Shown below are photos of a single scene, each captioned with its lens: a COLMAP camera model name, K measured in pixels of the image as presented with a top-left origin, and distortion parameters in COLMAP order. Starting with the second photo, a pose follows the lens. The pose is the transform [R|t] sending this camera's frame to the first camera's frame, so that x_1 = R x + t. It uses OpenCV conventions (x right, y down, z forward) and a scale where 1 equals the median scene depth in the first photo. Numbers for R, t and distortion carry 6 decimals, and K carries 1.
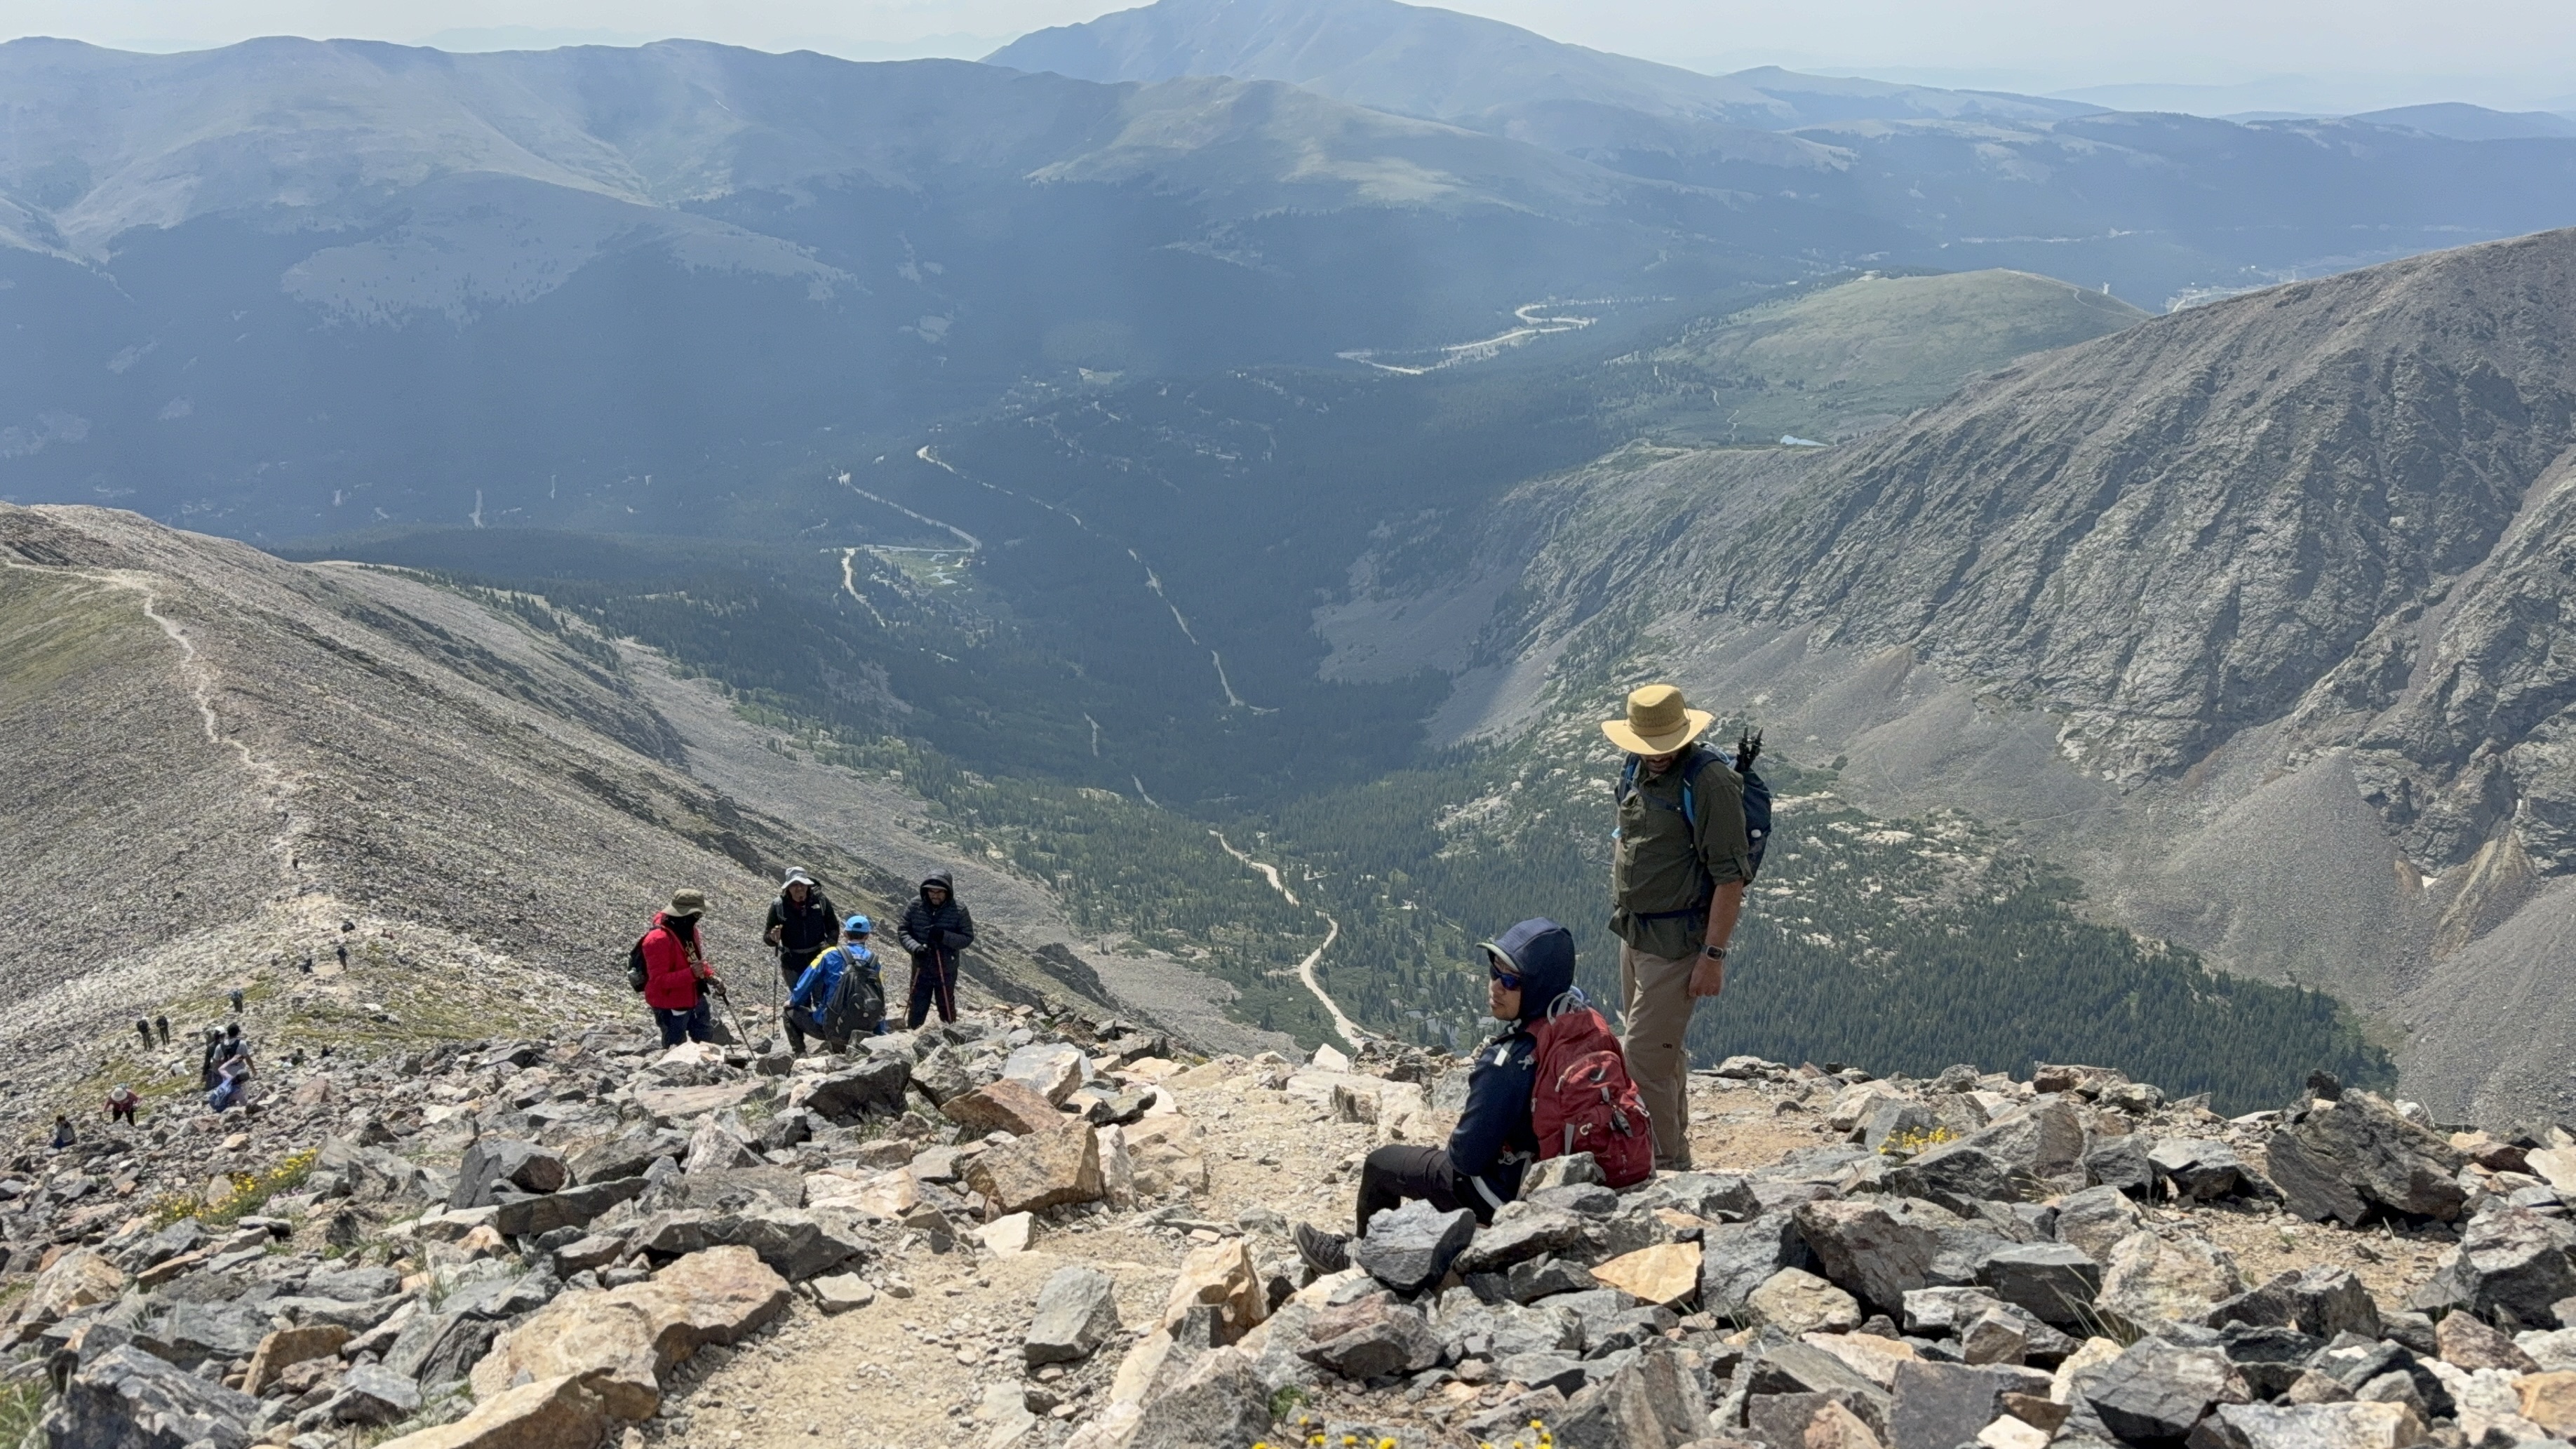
lens RADIAL K [[2107.3, 0, 1263.3], [0, 2107.3, 780.0], [0, 0, 1]] dist [0.181665, -0.341039]
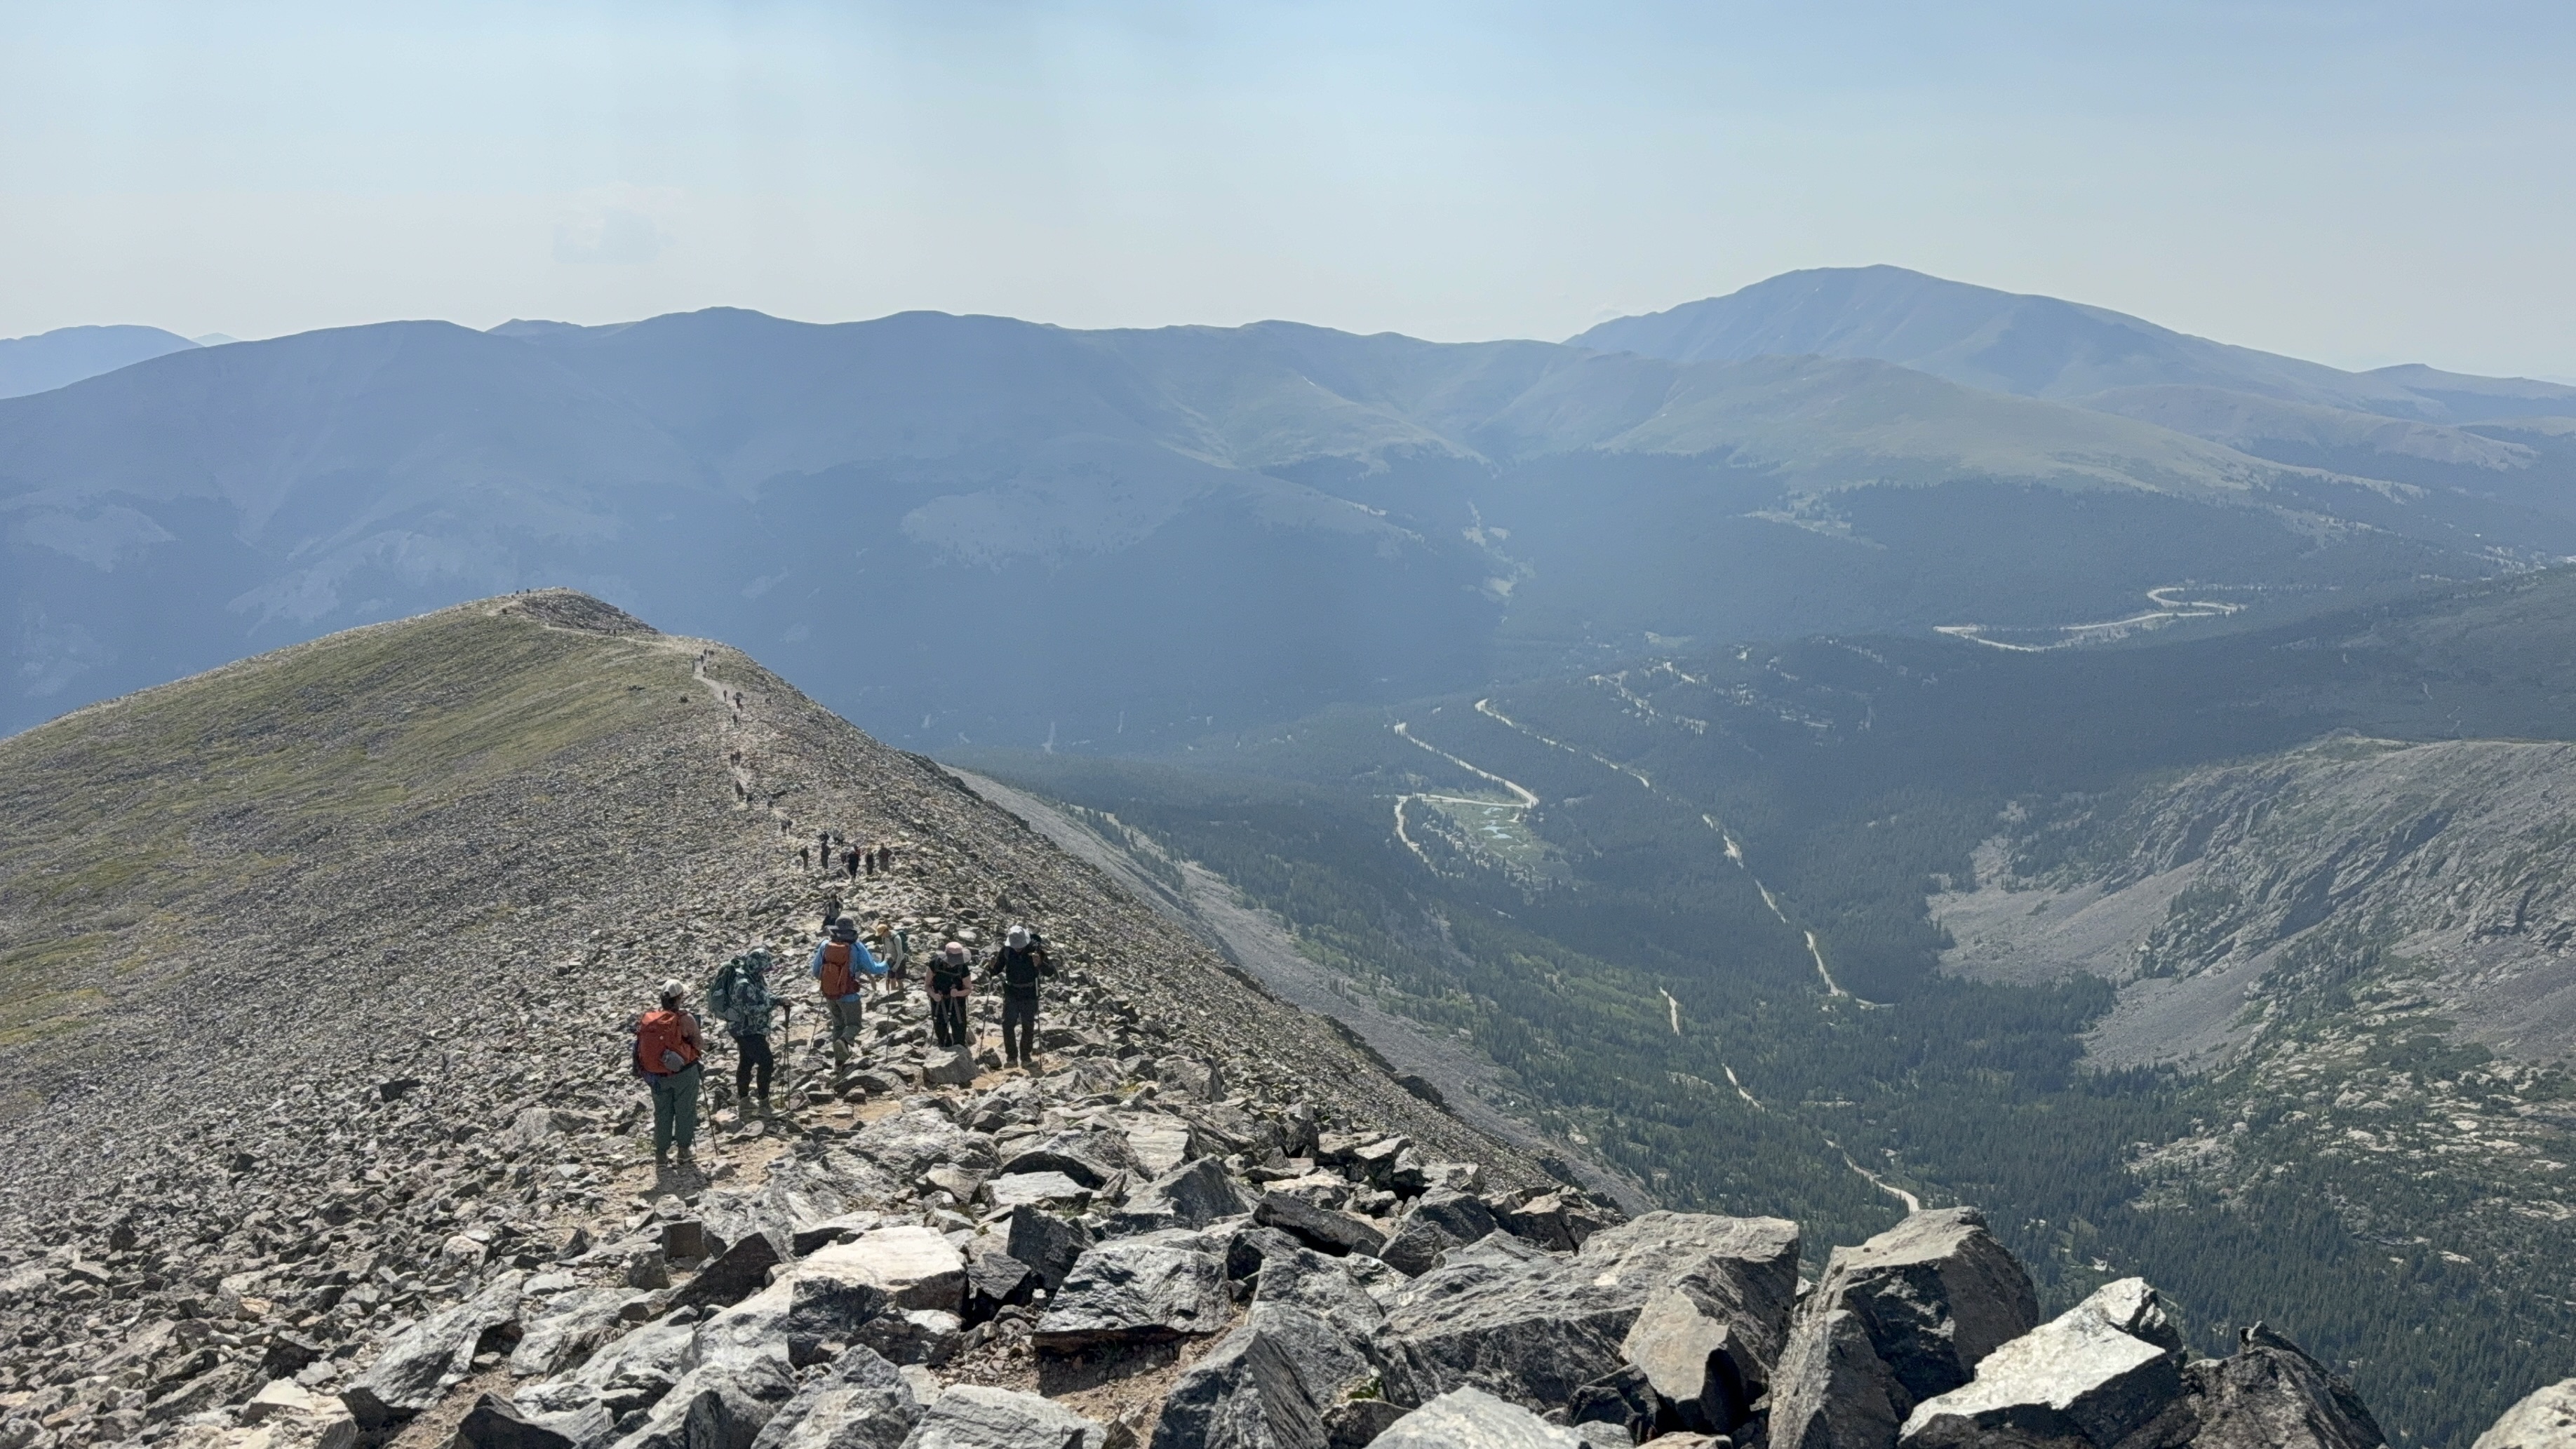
lens RADIAL K [[2143.9, 0, 1239.4], [0, 2143.9, 740.7], [0, 0, 1]] dist [0.191784, -0.404695]
pose [[0.964934, 0.061967, -0.255073, -0.042736], [-0.098120, 0.986443, -0.131542, 0.004620], [0.243464, 0.151957, 0.957932, 0.095324]]
